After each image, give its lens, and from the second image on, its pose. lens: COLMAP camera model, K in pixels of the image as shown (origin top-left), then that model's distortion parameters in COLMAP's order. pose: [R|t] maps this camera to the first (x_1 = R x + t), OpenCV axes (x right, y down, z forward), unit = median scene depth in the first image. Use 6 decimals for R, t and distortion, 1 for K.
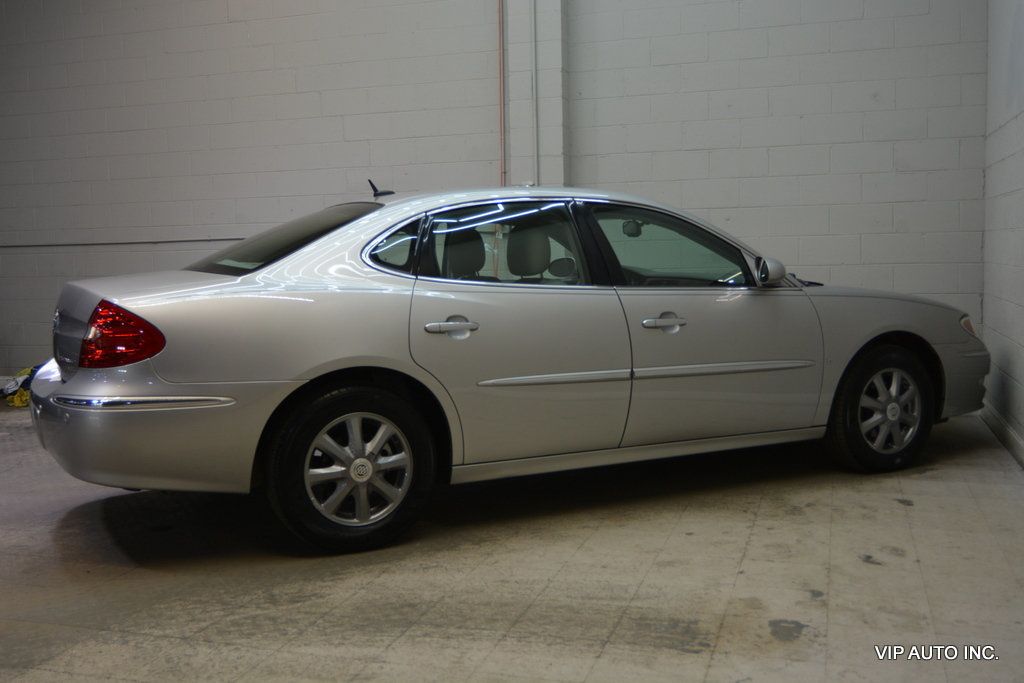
lens RADIAL K [[1072.1, 0, 512.0], [0, 1072.1, 341.5], [0, 0, 1]] dist [-0.021213, 0.002027]
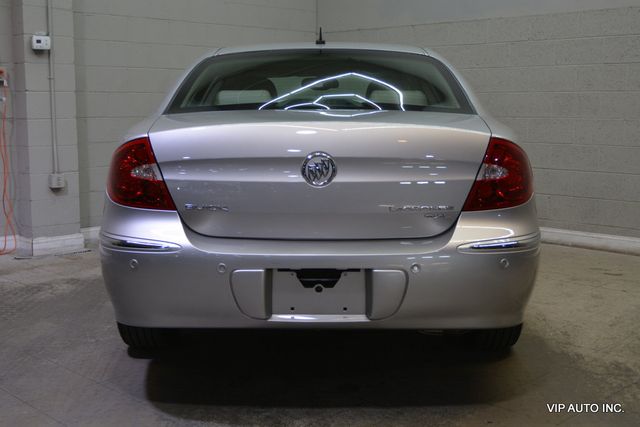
lens RADIAL K [[817.6, 0, 320.0], [0, 817.6, 213.5], [0, 0, 1]] dist [0.000255, -0.005587]
pose [[0.453138, -0.098492, 0.885983, -1.096803], [0.066651, 0.994839, 0.076505, -0.036921], [-0.888945, 0.024385, 0.457364, 0.795416]]
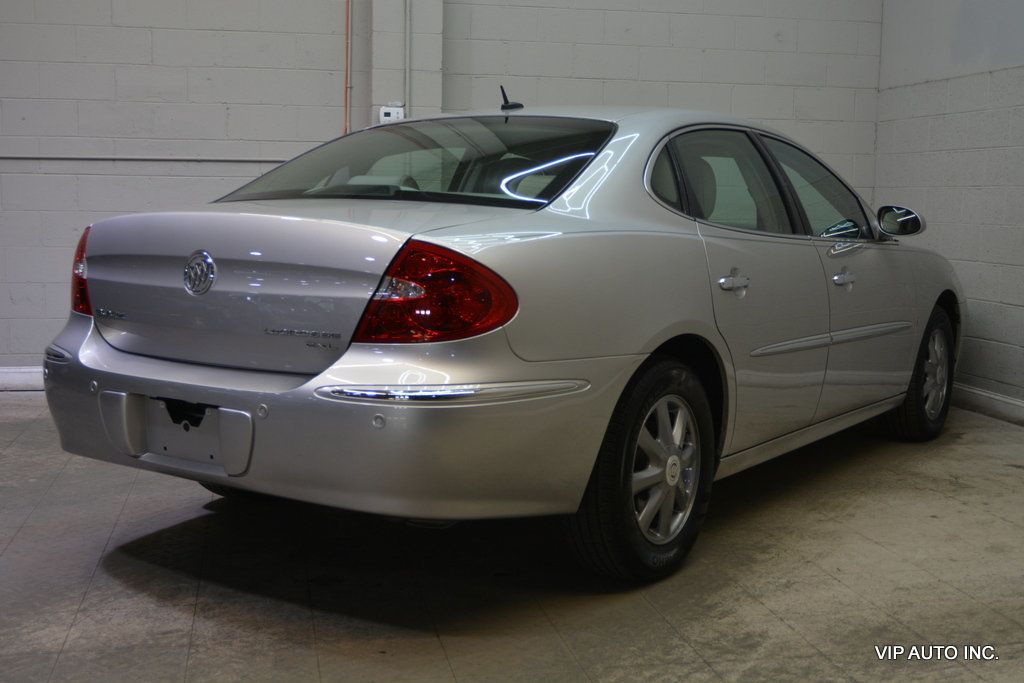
lens RADIAL K [[1269.9, 0, 512.0], [0, 1269.9, 341.5], [0, 0, 1]] dist [-0.018287, -0.020795]
pose [[0.873309, -0.020197, 0.486748, -0.703927], [0.008372, 0.999615, 0.026457, 0.003917], [-0.487095, -0.019030, 0.873142, 0.280131]]
